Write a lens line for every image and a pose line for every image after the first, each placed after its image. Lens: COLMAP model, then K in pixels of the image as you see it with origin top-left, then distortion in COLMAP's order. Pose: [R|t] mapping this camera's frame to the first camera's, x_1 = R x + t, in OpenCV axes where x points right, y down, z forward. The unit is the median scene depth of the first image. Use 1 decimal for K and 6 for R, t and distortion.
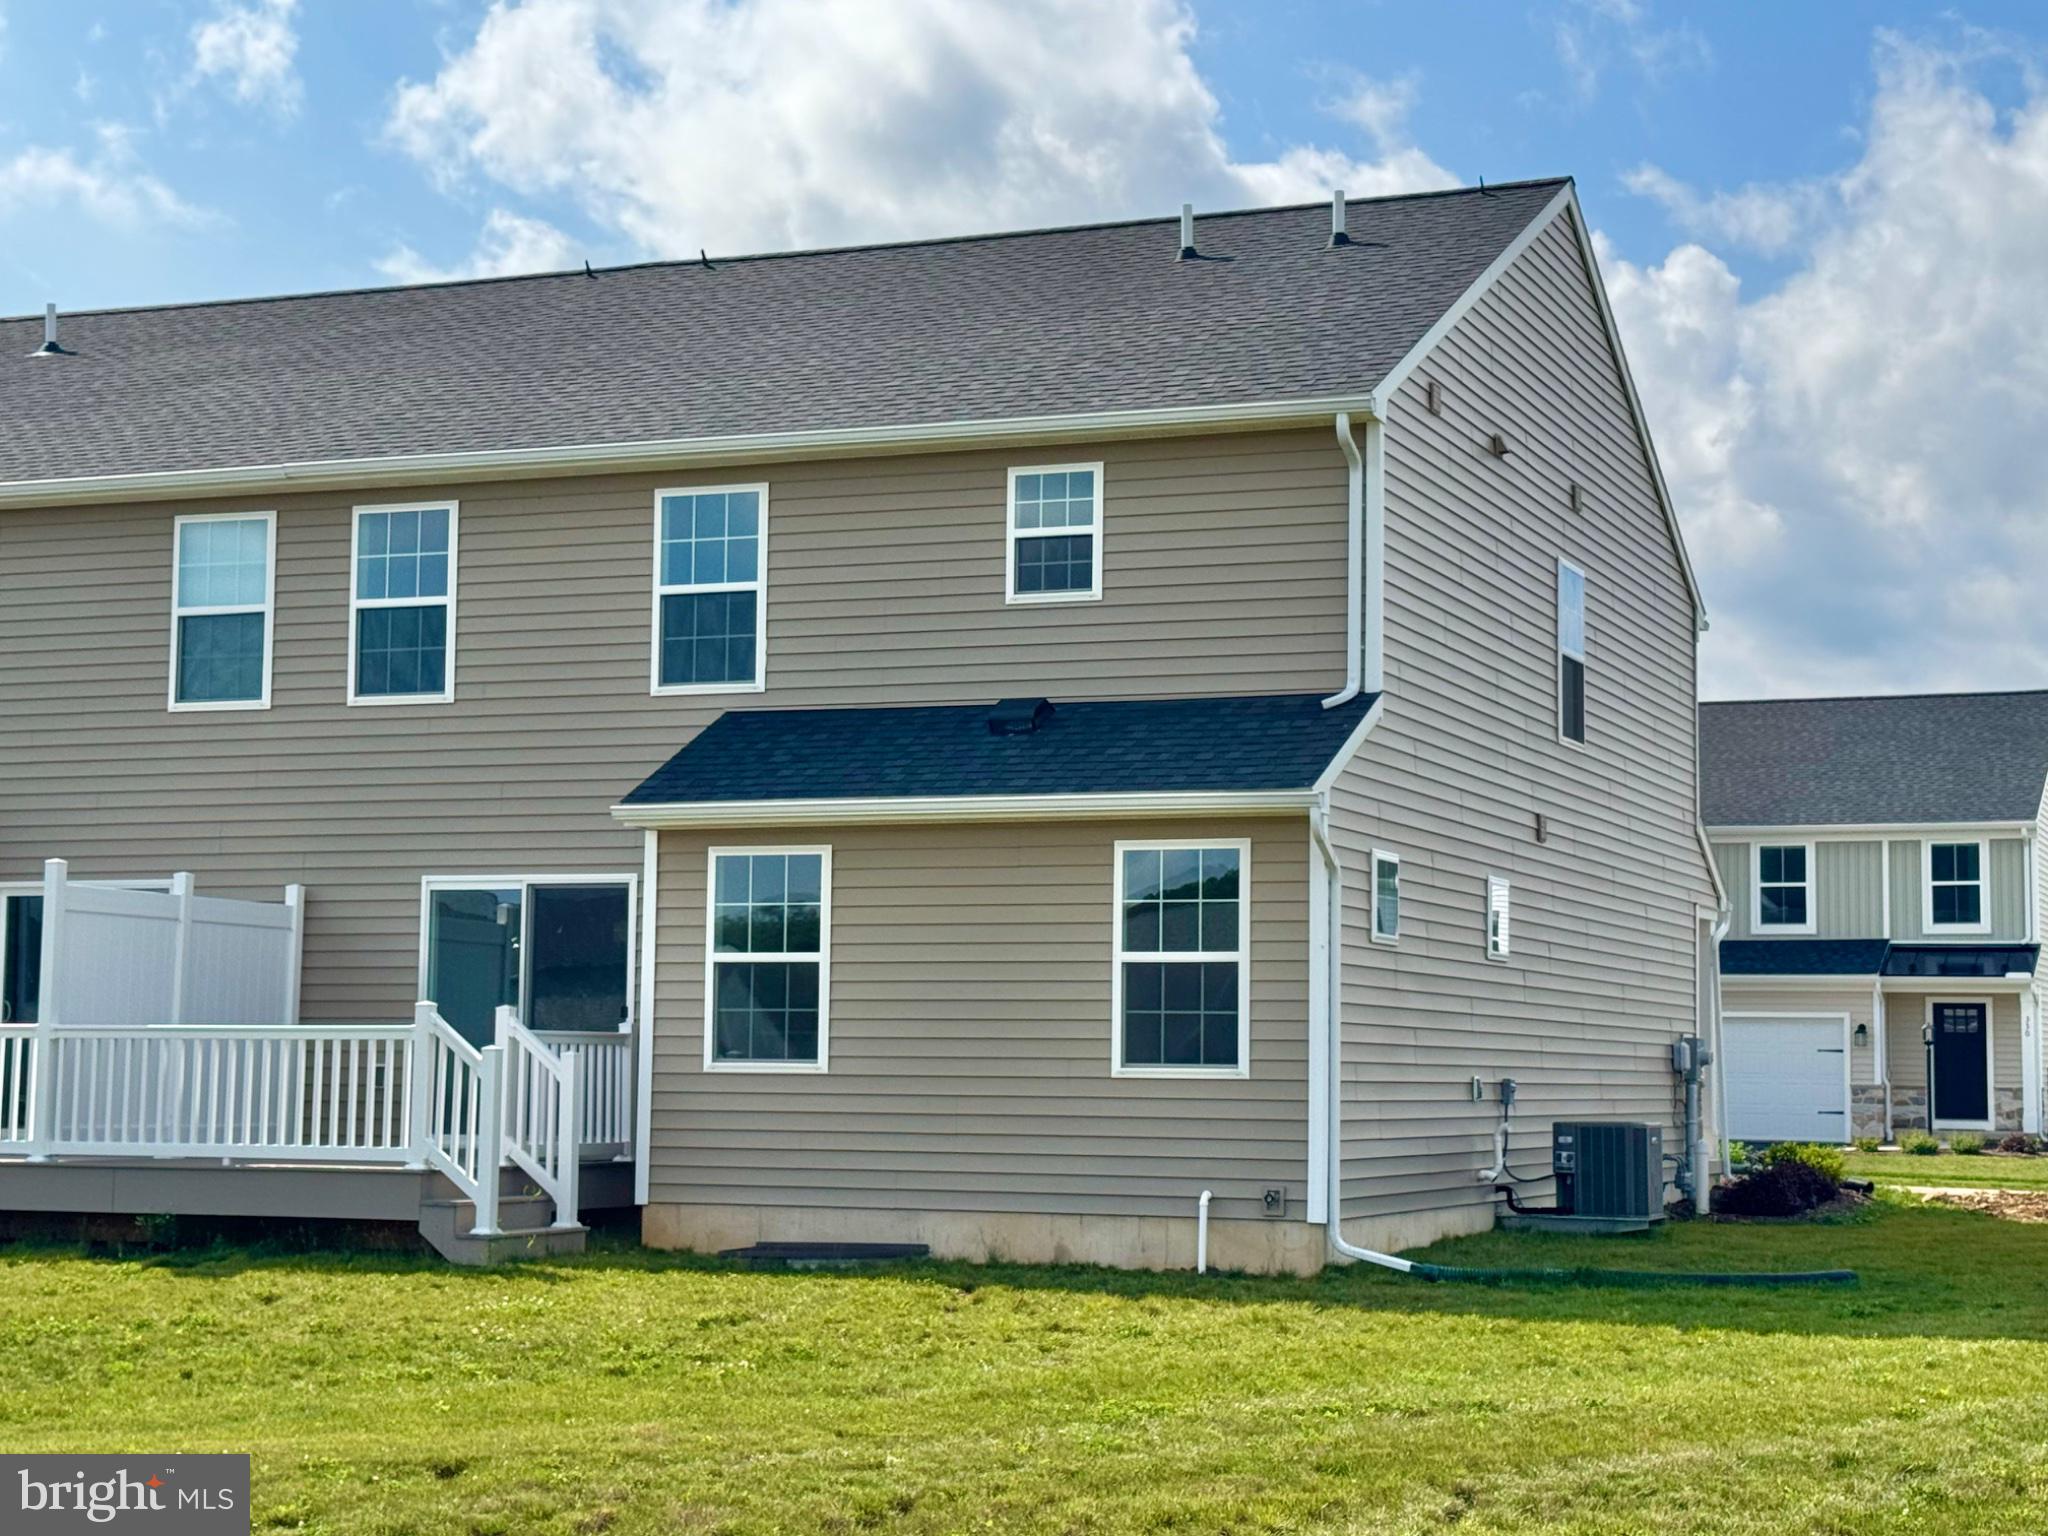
lens RADIAL K [[3381.7, 0, 1023.5], [0, 3381.7, 765.2], [0, 0, 1]] dist [0.068572, 0.000000]
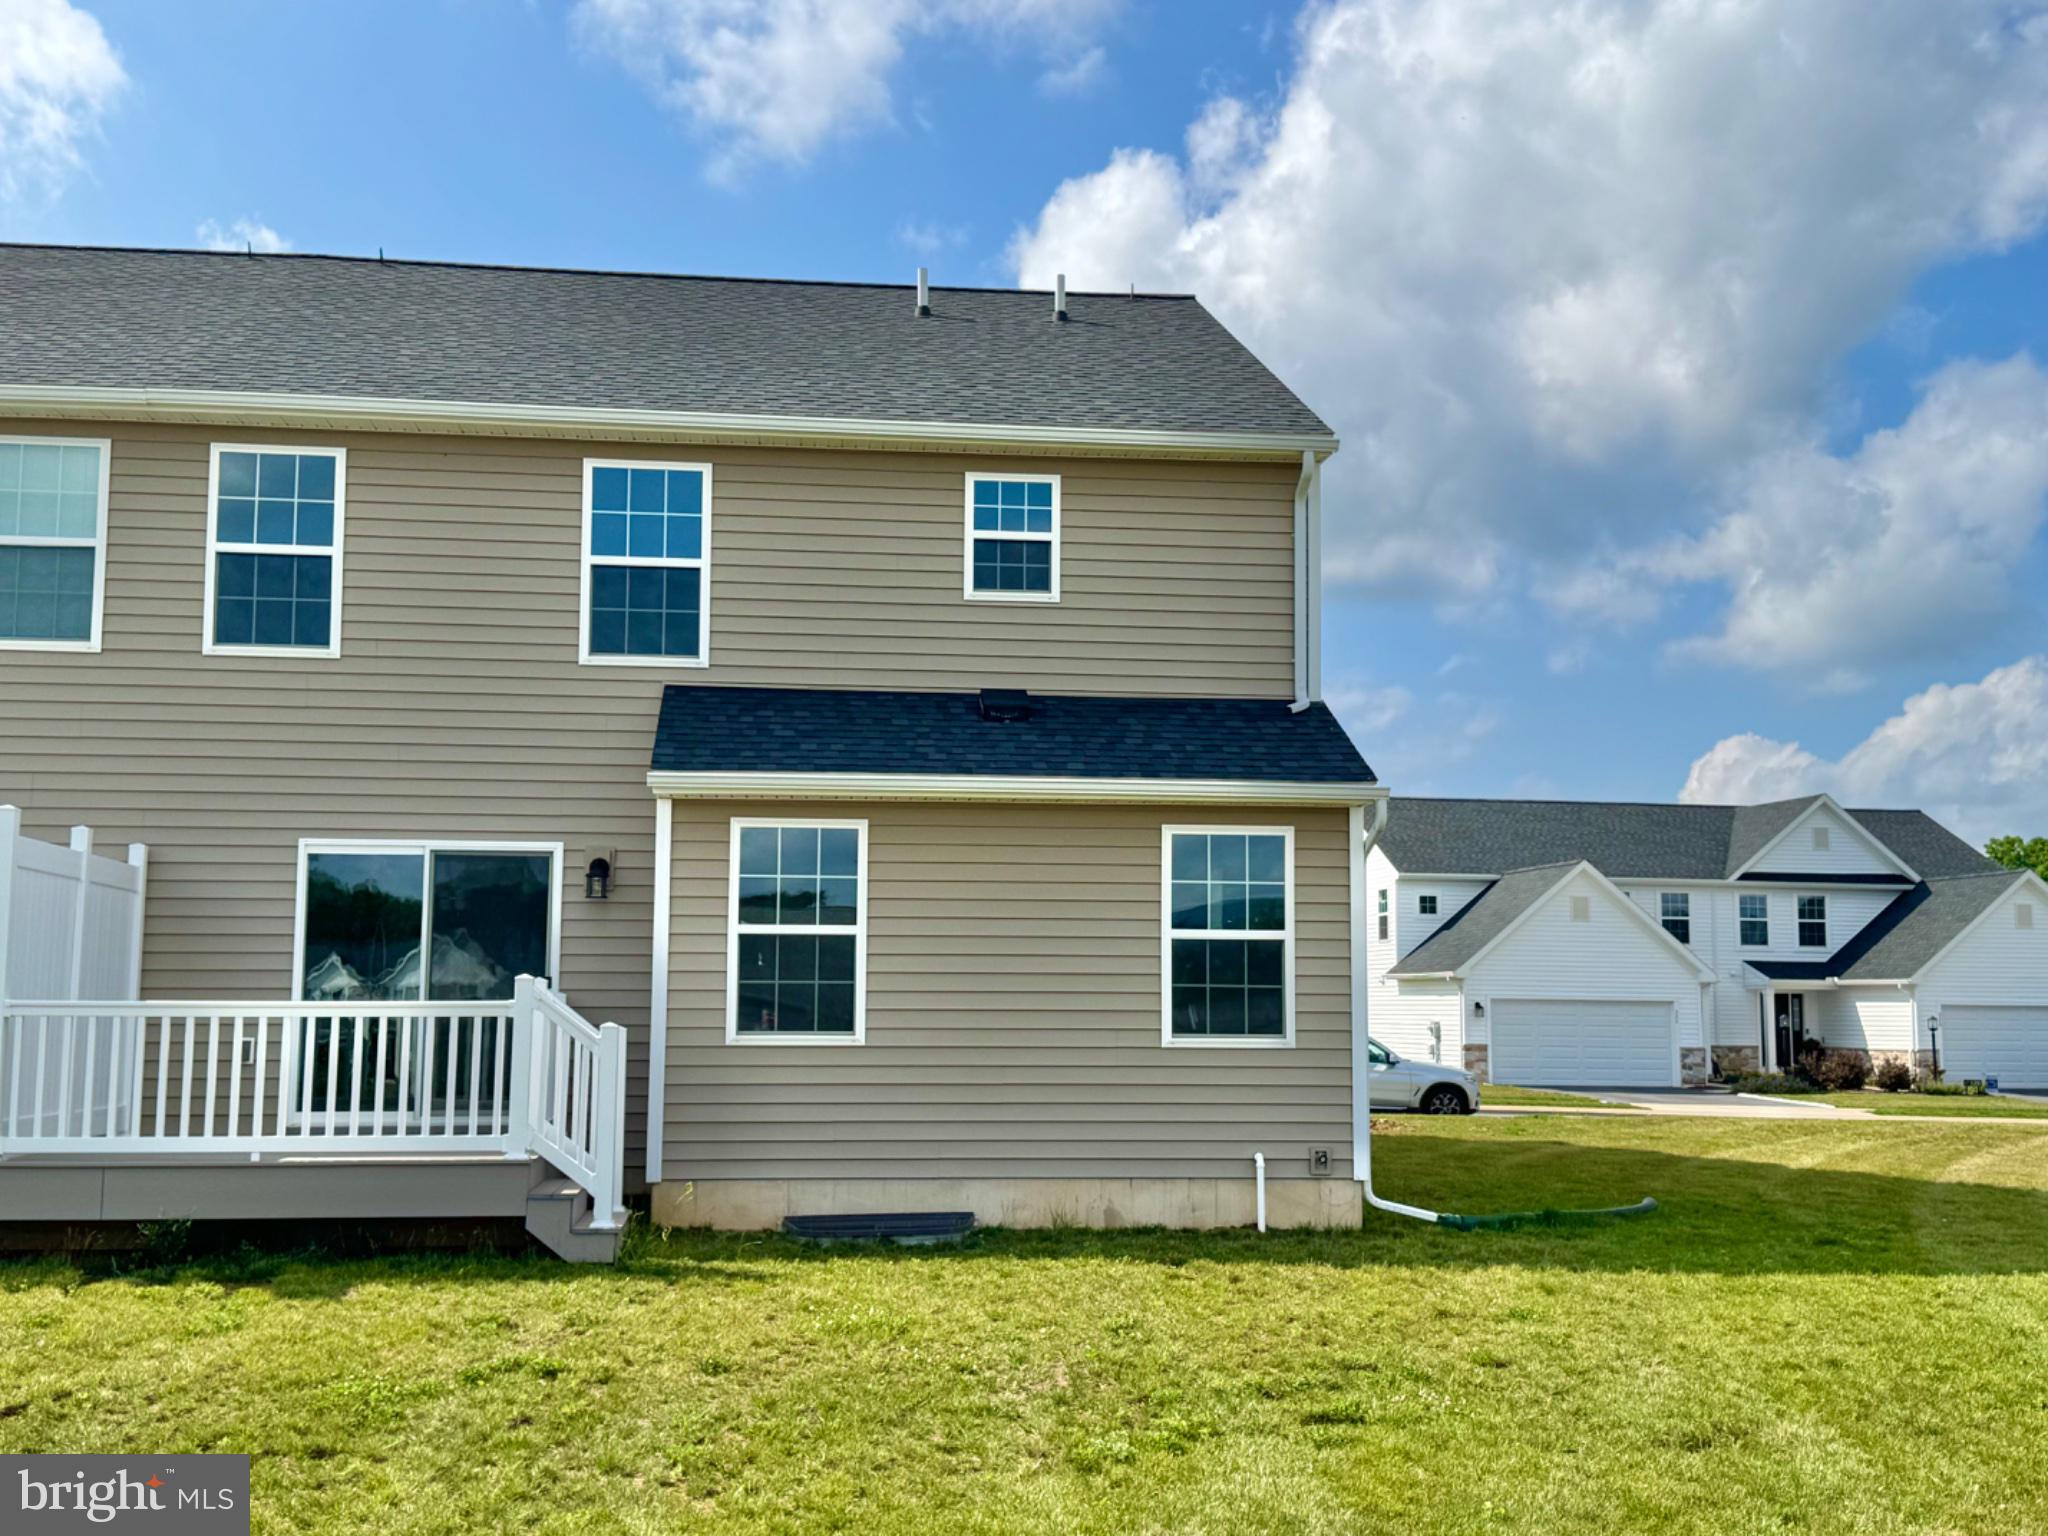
lens RADIAL K [[2282.0, 0, 1025.6], [0, 2282.0, 768.7], [0, 0, 1]] dist [0.076306, 0.000000]
pose [[0.875098, 0.045600, 0.481793, -0.338314], [-0.039647, 0.998960, -0.022535, 0.021382], [-0.482319, 0.000618, 0.875995, 0.368934]]
